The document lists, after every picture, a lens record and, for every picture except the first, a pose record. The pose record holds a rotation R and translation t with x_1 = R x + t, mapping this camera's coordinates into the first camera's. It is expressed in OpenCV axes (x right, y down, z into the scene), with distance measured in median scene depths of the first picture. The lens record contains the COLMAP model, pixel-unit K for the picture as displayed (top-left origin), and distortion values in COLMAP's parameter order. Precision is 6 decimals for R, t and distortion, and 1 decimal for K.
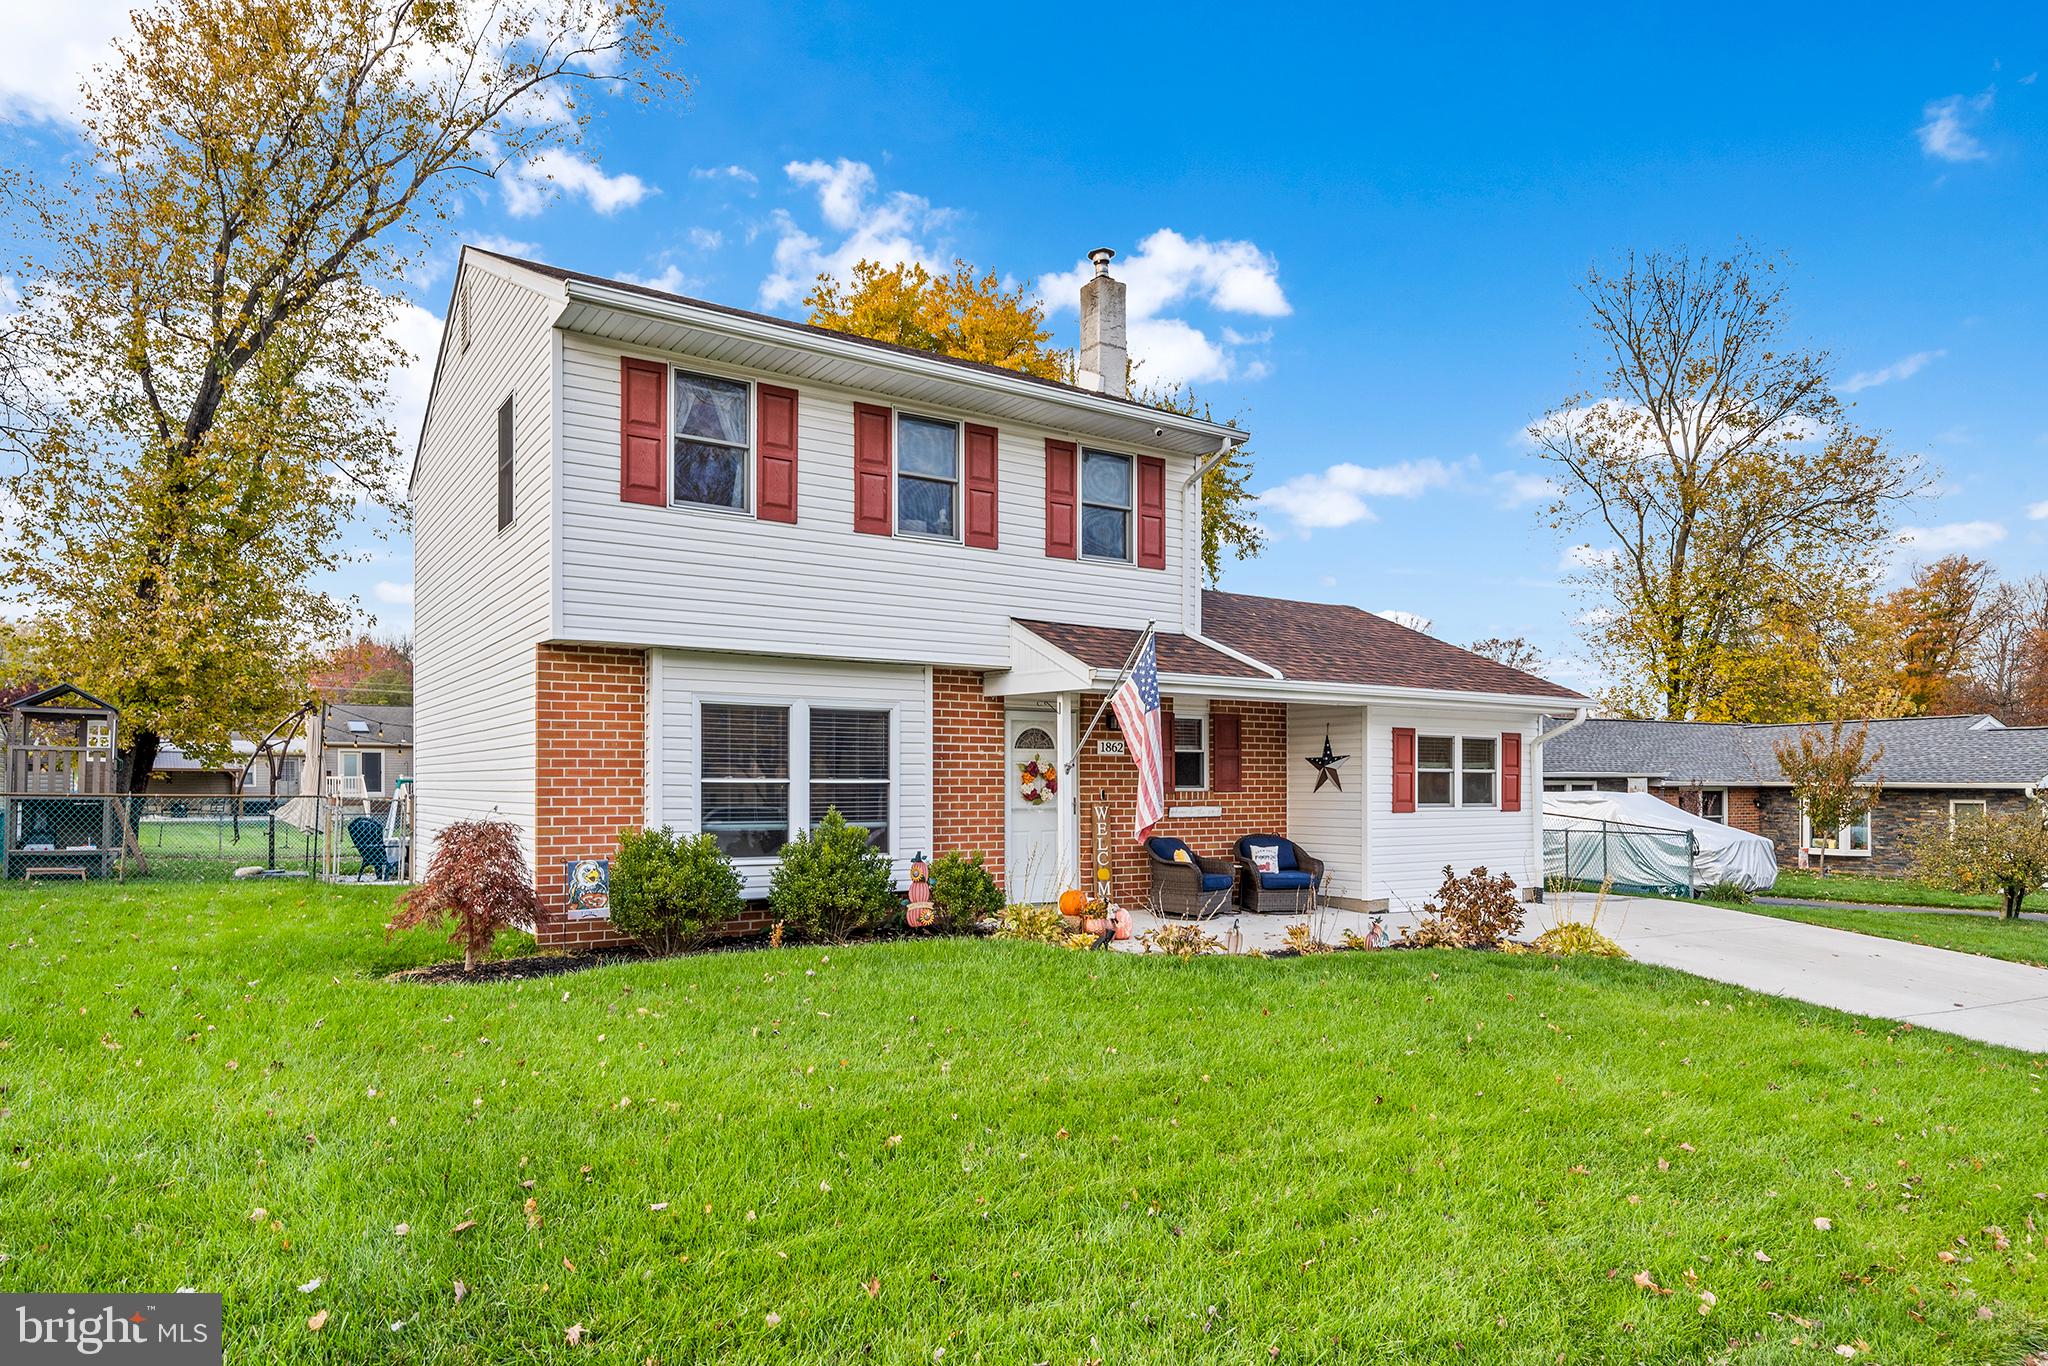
lens RADIAL K [[1193.9, 0, 1017.1], [0, 1193.9, 783.1], [0, 0, 1]] dist [-0.016007, 0.000057]
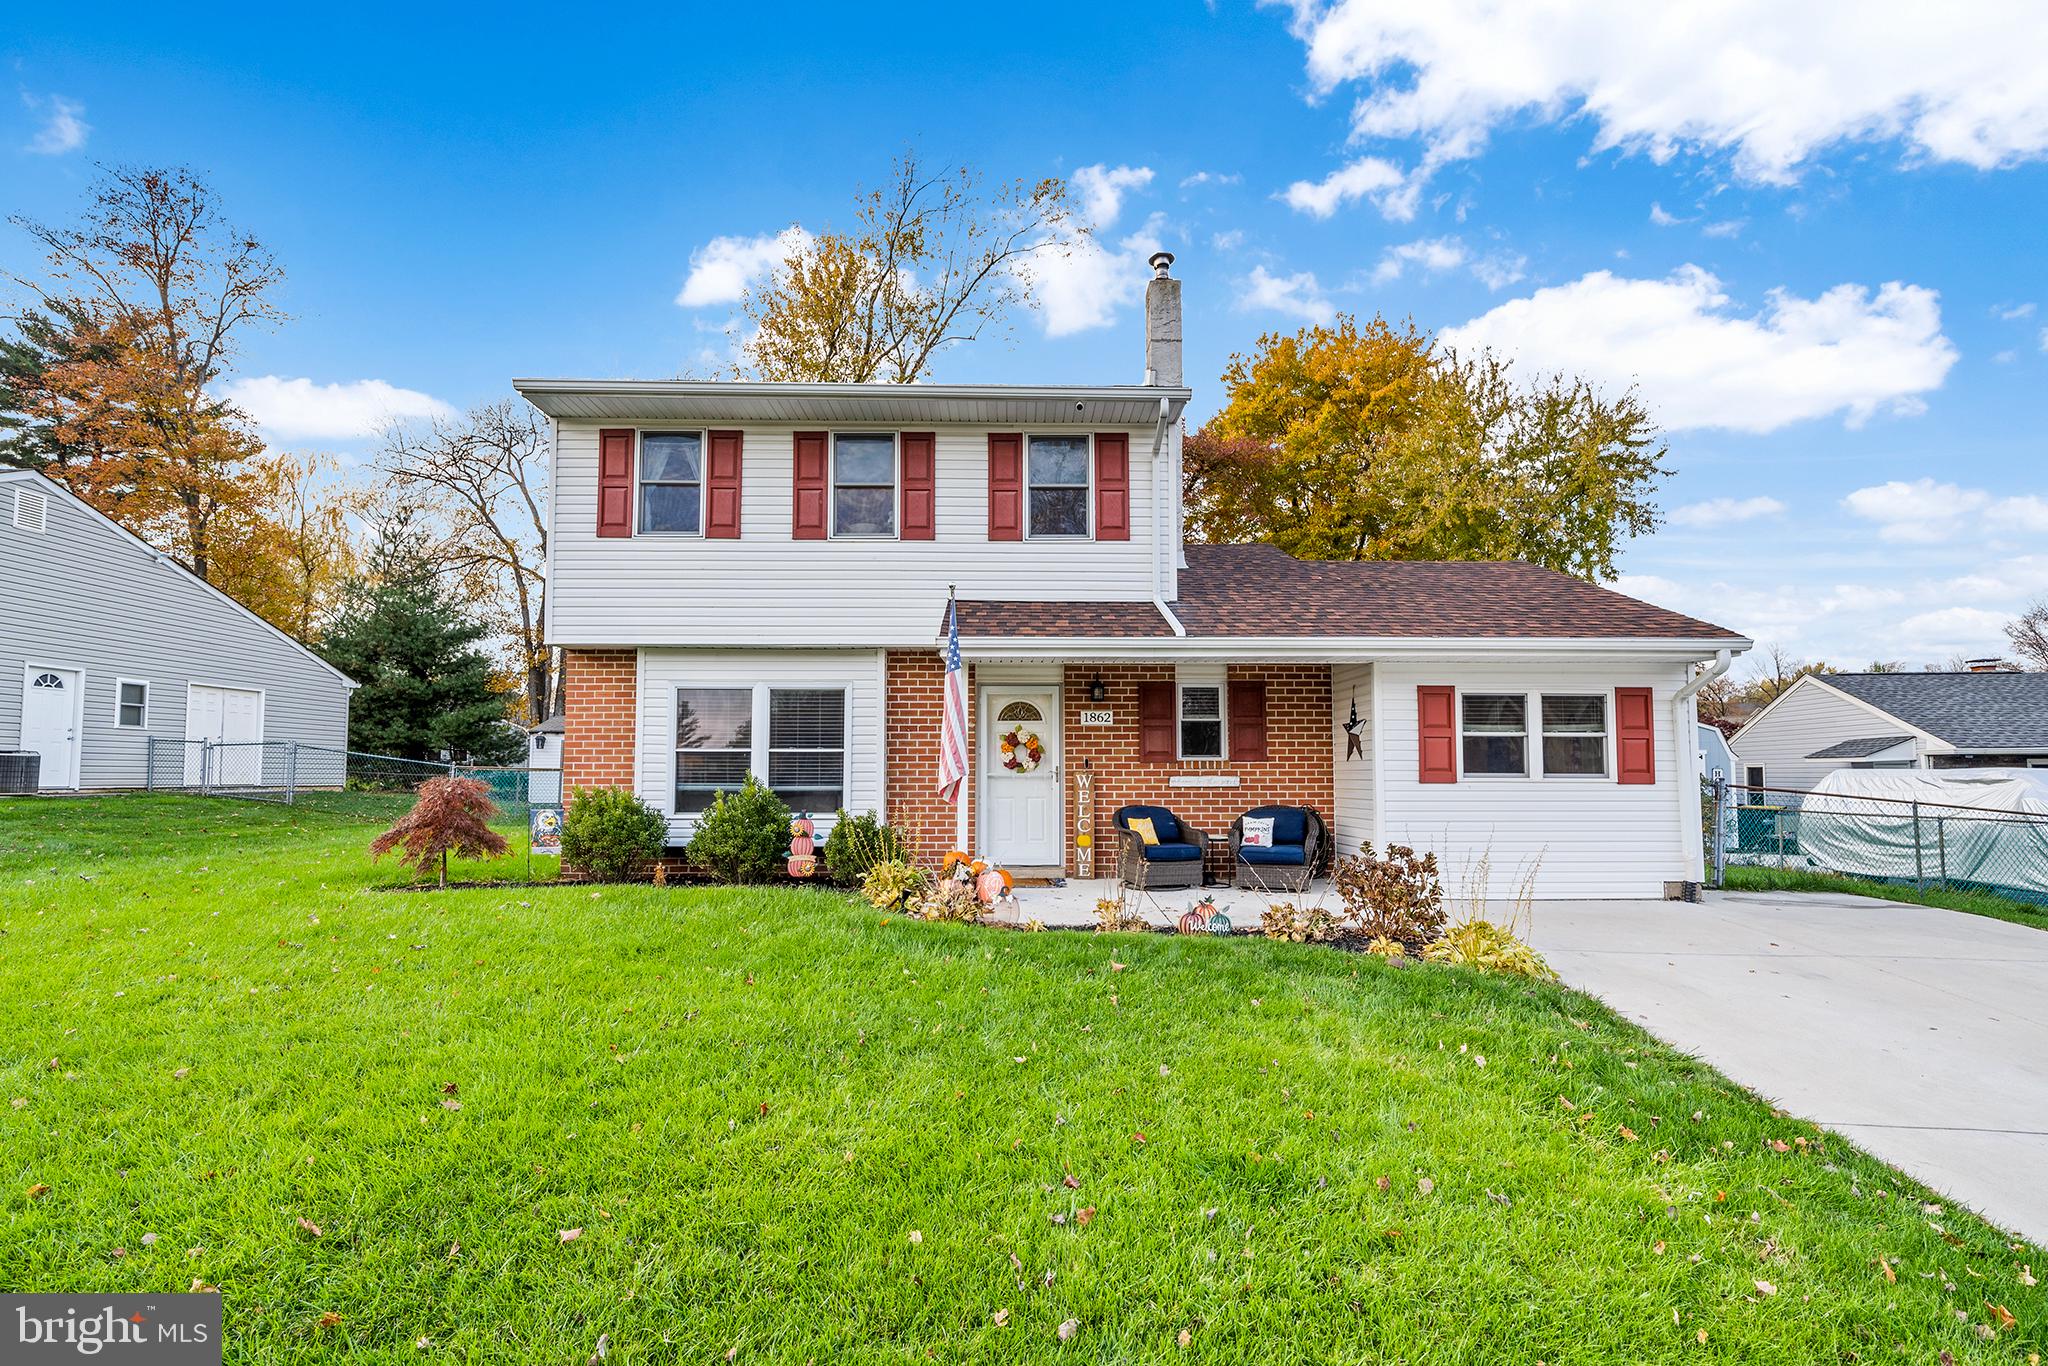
lens RADIAL K [[998.6, 0, 1029.0], [0, 998.6, 714.8], [0, 0, 1]] dist [0.001682, 0.000234]
pose [[0.851767, -0.032918, -0.522885, 0.502442], [0.001181, 0.998142, -0.060914, 0.021095], [0.523919, 0.051268, 0.850224, 0.249688]]
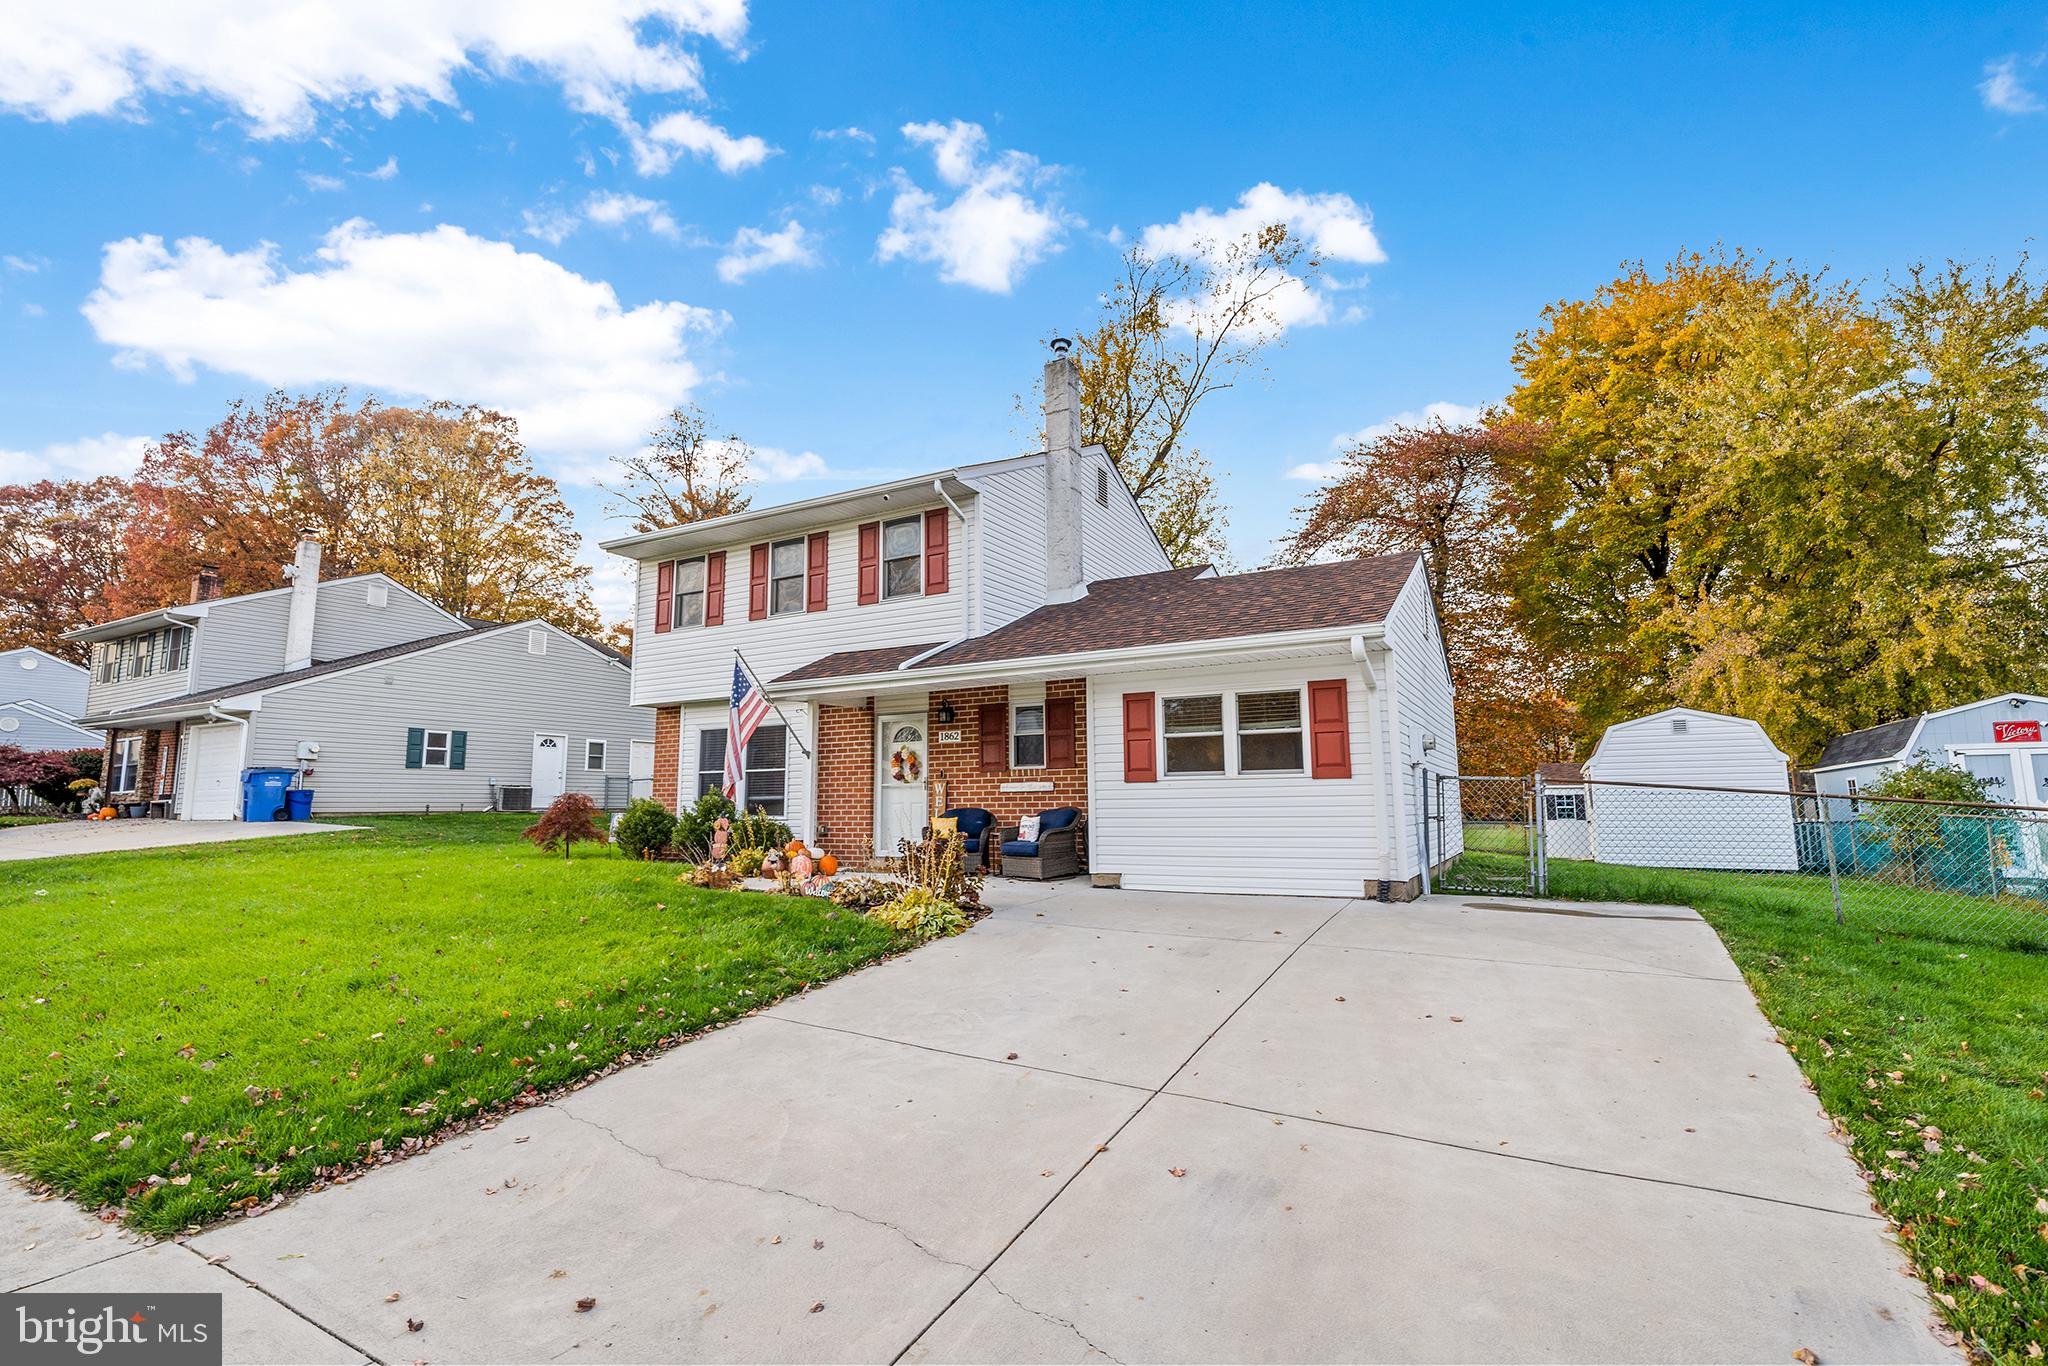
lens RADIAL K [[962.8, 0, 1025.2], [0, 962.8, 650.0], [0, 0, 1]] dist [-0.000126, 0.000025]
pose [[0.473151, -0.149020, -0.868286, 1.062478], [0.013833, 0.986725, -0.161810, 0.048133], [0.880873, 0.064550, 0.468931, 0.616780]]
